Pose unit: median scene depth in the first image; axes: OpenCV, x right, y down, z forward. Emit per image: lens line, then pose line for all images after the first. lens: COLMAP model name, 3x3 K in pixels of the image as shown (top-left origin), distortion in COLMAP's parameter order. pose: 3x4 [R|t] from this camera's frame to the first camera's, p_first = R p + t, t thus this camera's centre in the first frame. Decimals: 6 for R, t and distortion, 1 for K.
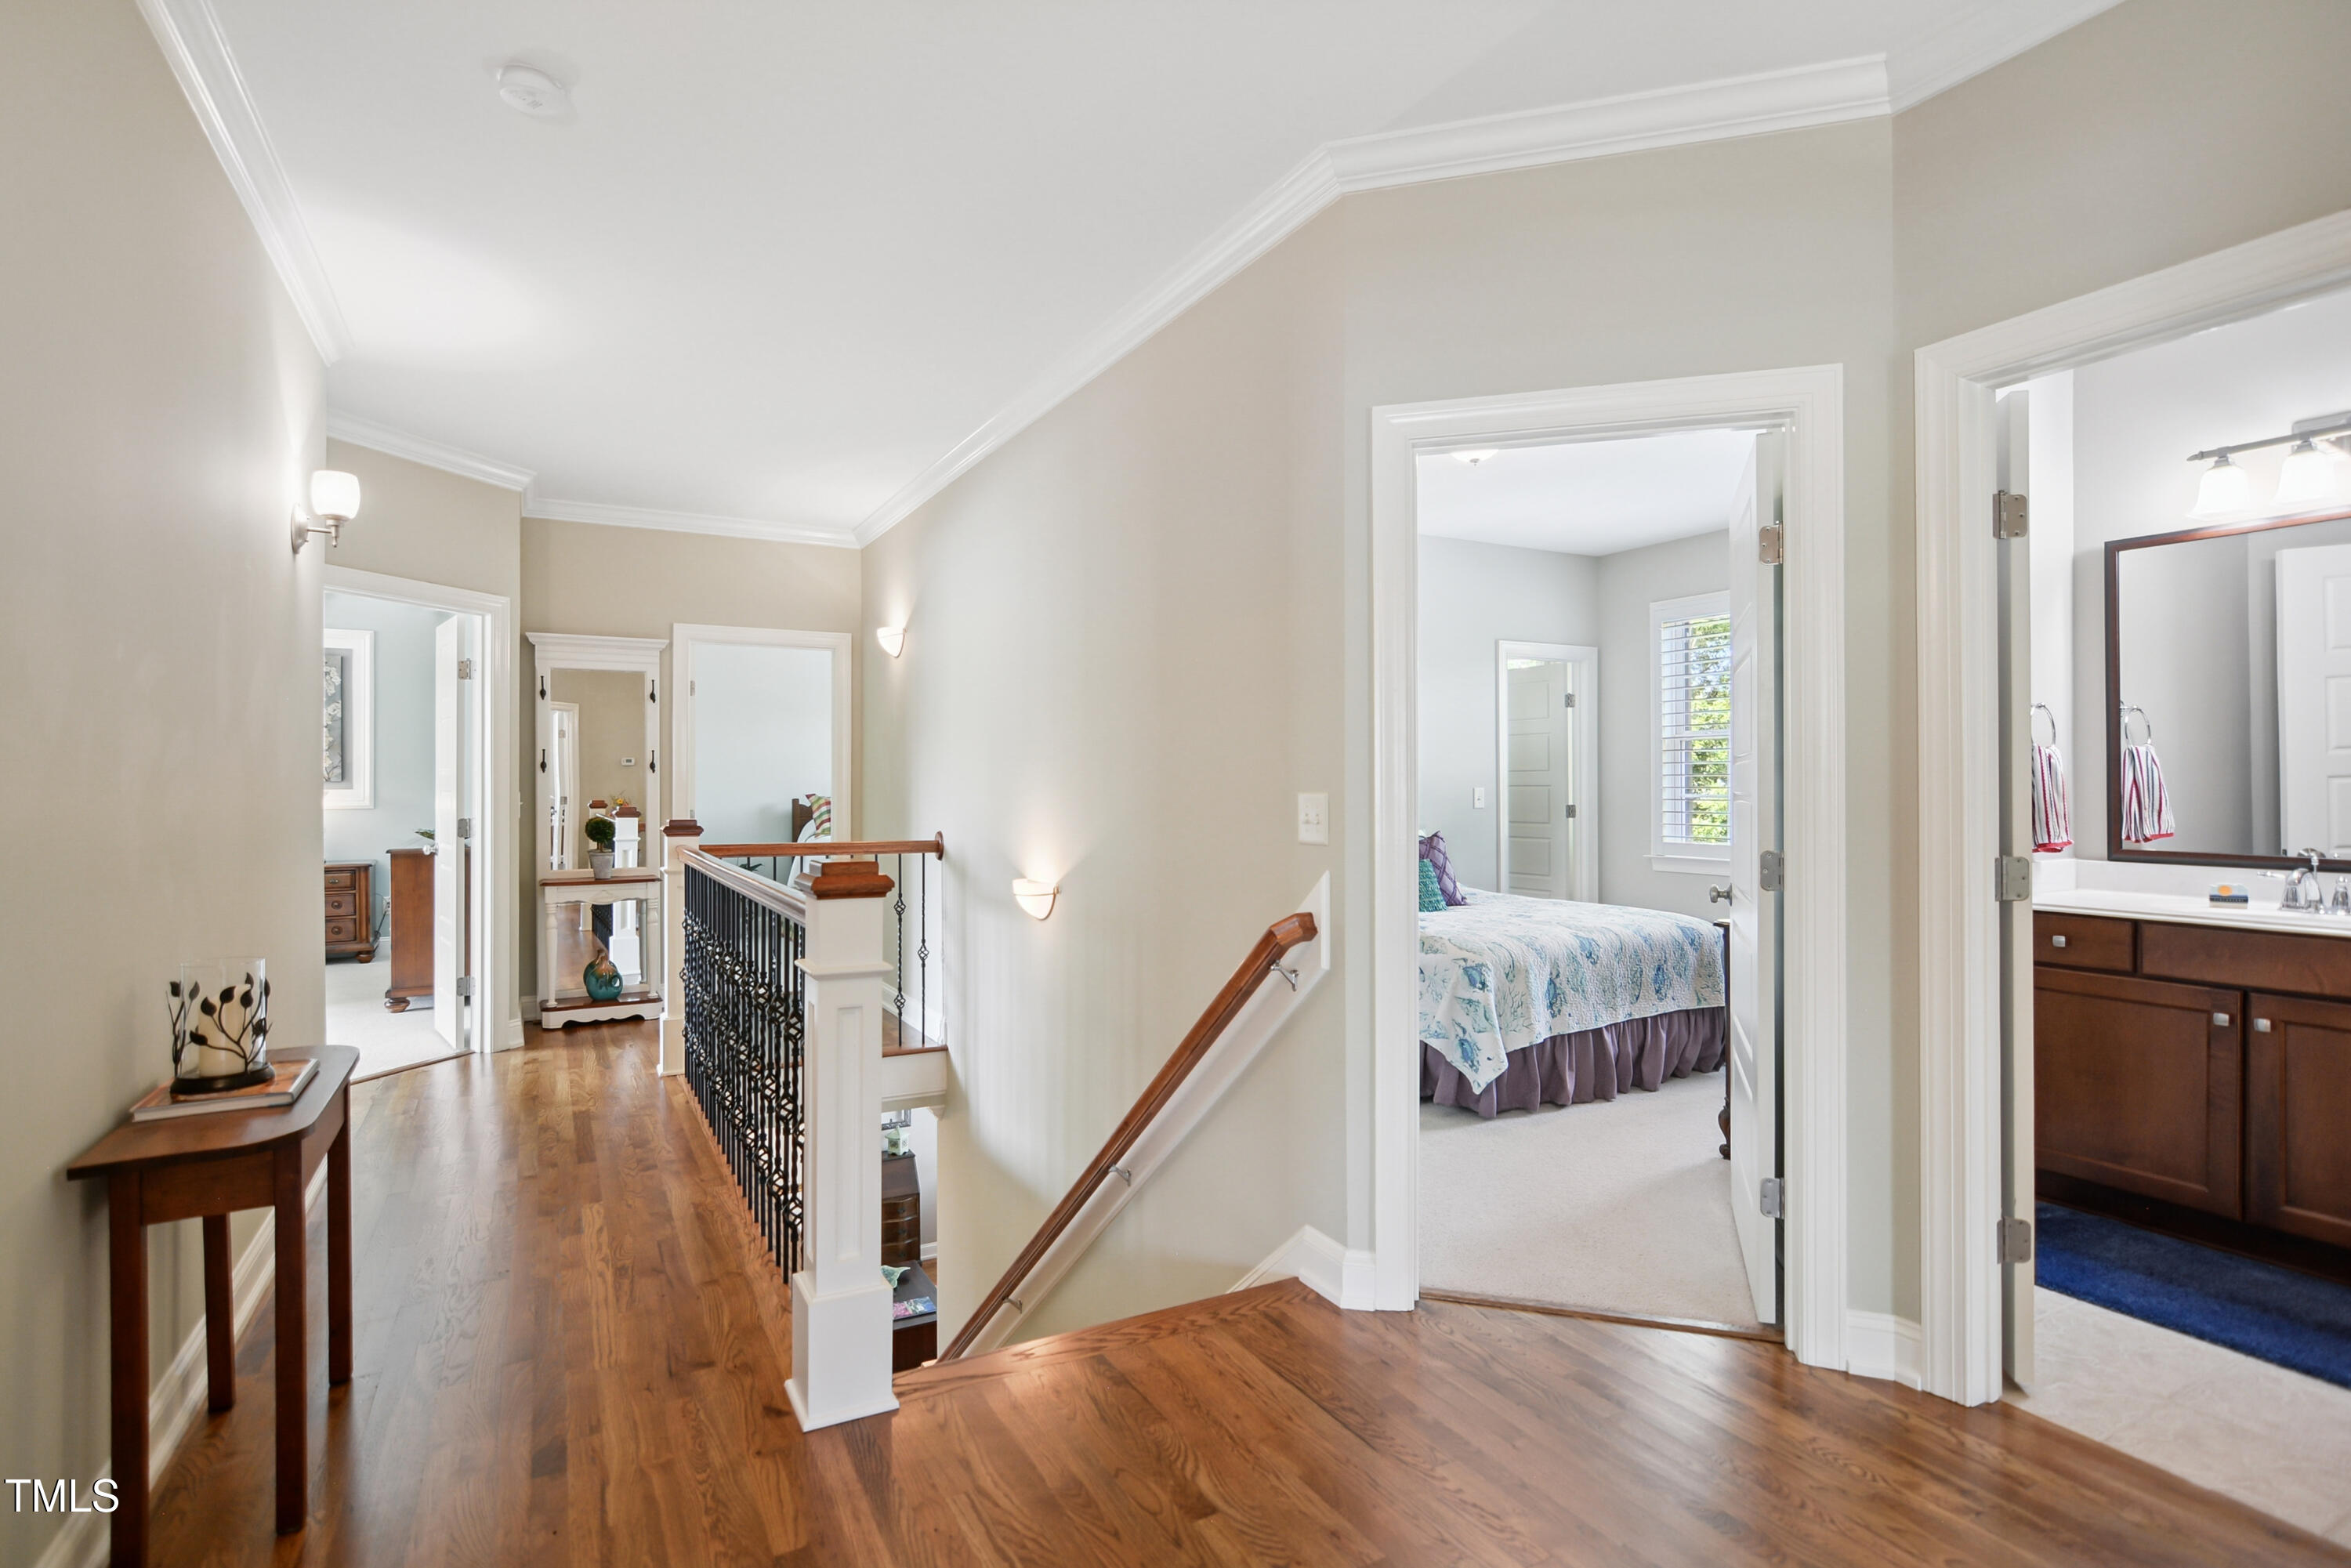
lens RADIAL K [[1152.2, 0, 1168.6], [0, 1152.2, 779.7], [0, 0, 1]] dist [-0.030527, 0.013947]
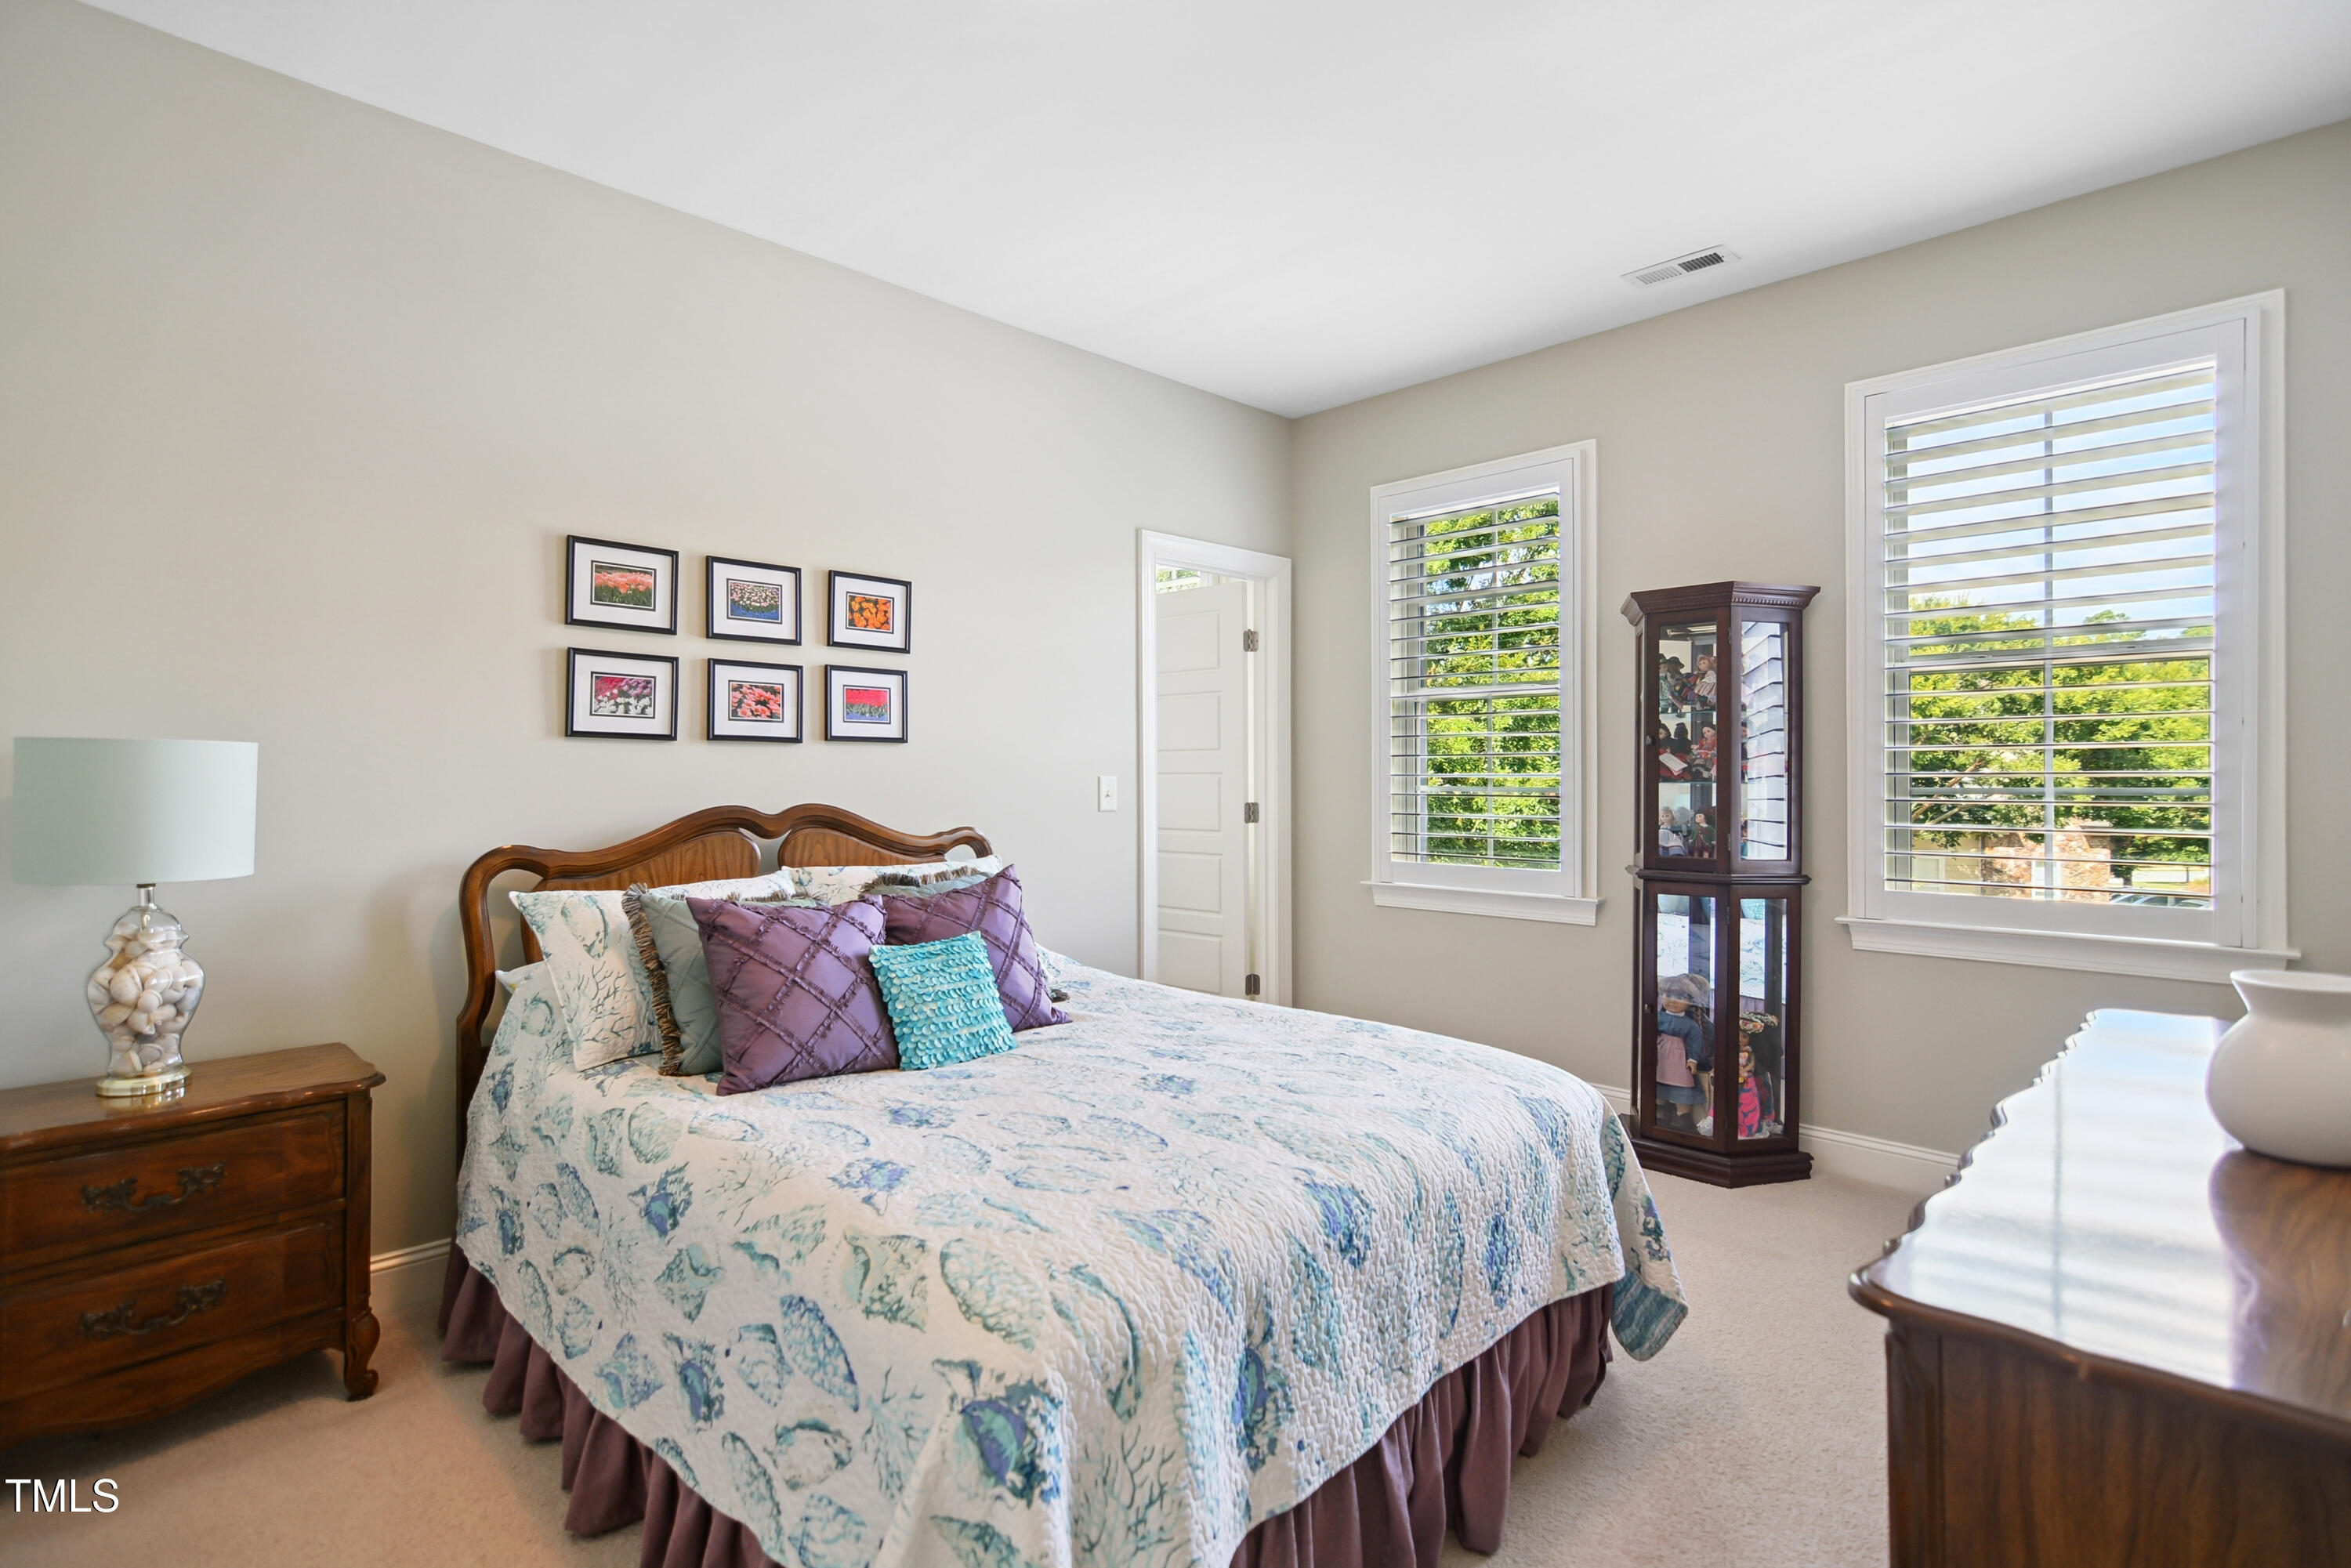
lens RADIAL K [[1152.2, 0, 1168.6], [0, 1152.2, 779.7], [0, 0, 1]] dist [-0.030527, 0.013947]
pose [[0.959759, -0.000975, 0.280824, 0.183964], [-0.002274, 0.999934, 0.011243, 0.003116], [-0.280817, -0.011430, 0.959693, 0.582565]]
